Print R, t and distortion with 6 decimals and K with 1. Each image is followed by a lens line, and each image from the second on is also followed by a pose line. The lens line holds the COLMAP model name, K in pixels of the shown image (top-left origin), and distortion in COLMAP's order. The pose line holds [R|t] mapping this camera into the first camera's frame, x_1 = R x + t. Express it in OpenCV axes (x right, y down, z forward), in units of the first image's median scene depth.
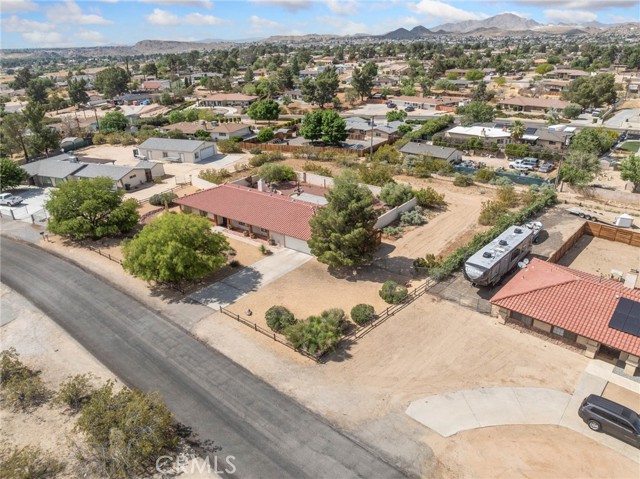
lens RADIAL K [[443.7, 0, 320.0], [0, 443.7, 239.5], [0, 0, 1]] dist [-0.034187, -0.005864]
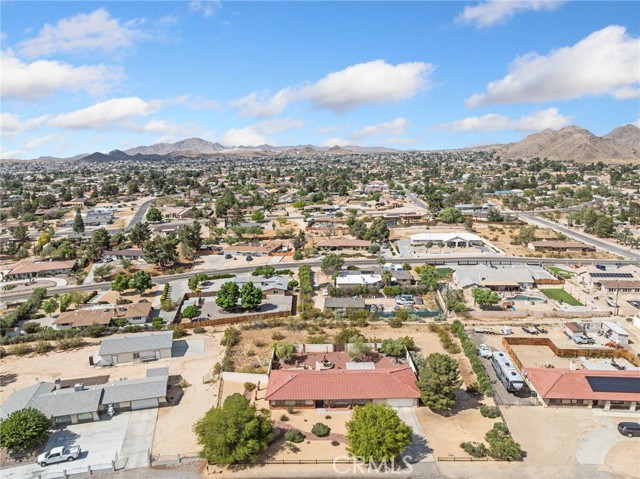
lens RADIAL K [[443.7, 0, 320.0], [0, 443.7, 239.5], [0, 0, 1]] dist [-0.034187, -0.005864]
pose [[0.809424, -0.104651, 0.577825, -1.134303], [0.246215, 0.953803, -0.172155, -0.340086], [-0.533115, 0.281615, 0.797798, -0.166463]]
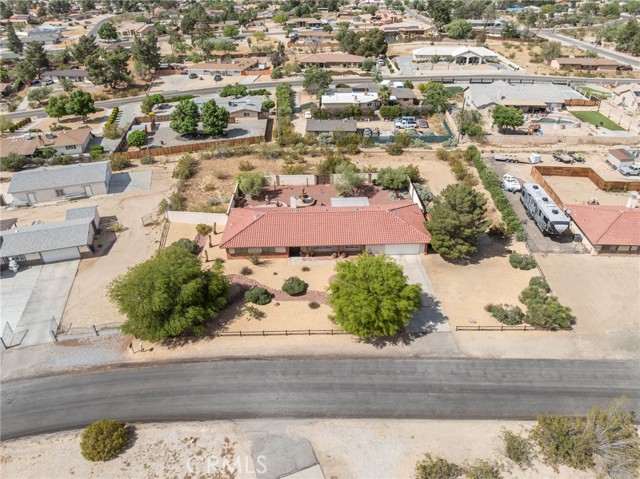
lens RADIAL K [[443.7, 0, 320.0], [0, 443.7, 239.5], [0, 0, 1]] dist [-0.034187, -0.005864]
pose [[0.794945, -0.310131, 0.521422, -0.836221], [0.251091, 0.950588, 0.182583, -0.280990], [-0.552282, -0.014219, 0.833536, 0.238027]]
